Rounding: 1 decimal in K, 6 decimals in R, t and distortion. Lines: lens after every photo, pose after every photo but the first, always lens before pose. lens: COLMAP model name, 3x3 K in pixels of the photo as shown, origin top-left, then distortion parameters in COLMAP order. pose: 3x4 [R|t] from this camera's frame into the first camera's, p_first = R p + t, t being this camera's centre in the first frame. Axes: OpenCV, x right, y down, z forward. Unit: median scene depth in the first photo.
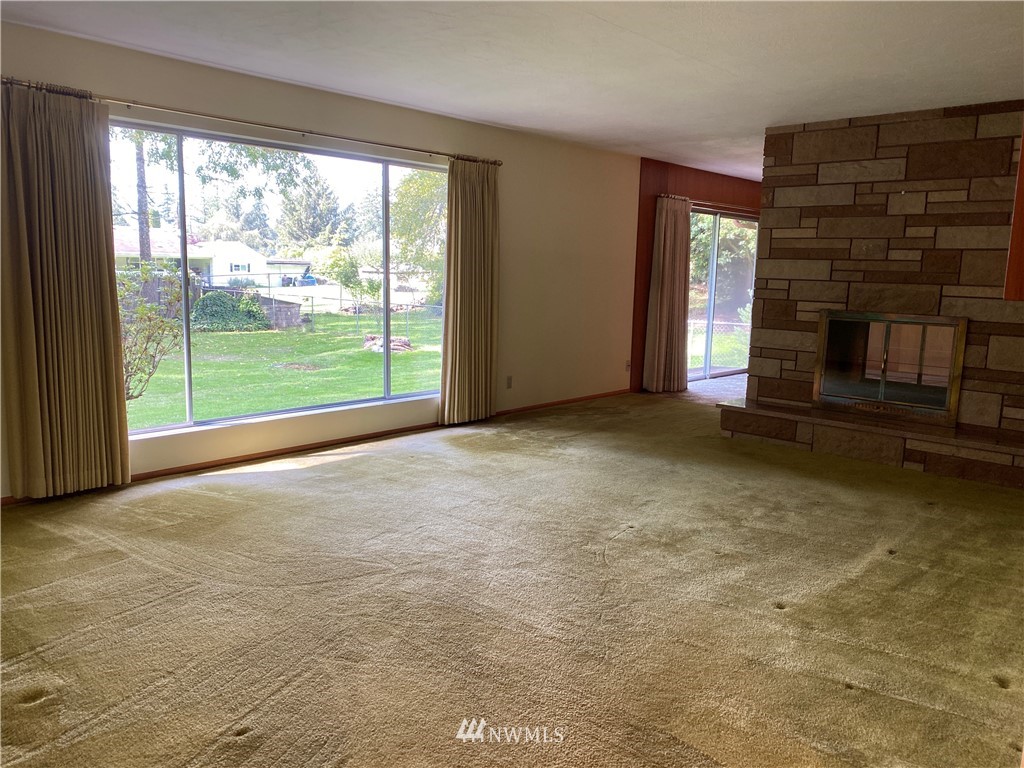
lens RADIAL K [[783.2, 0, 511.4], [0, 783.2, 378.8], [0, 0, 1]] dist [0.078775, -0.098777]
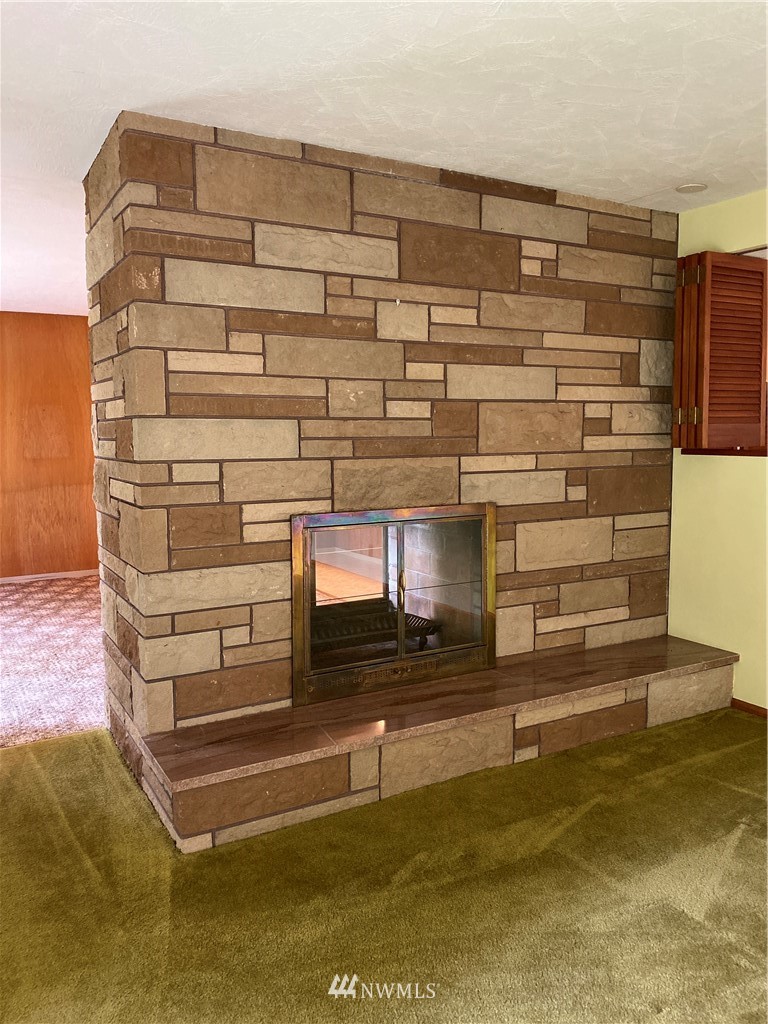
lens RADIAL K [[783.2, 0, 384.0], [0, 783.2, 512.0], [0, 0, 1]] dist [0.078775, -0.098777]
pose [[0.302382, -0.124782, 0.944984, -0.072183], [0.153573, 0.984820, 0.080901, -0.129688], [-0.940734, 0.120661, 0.316955, 0.835723]]
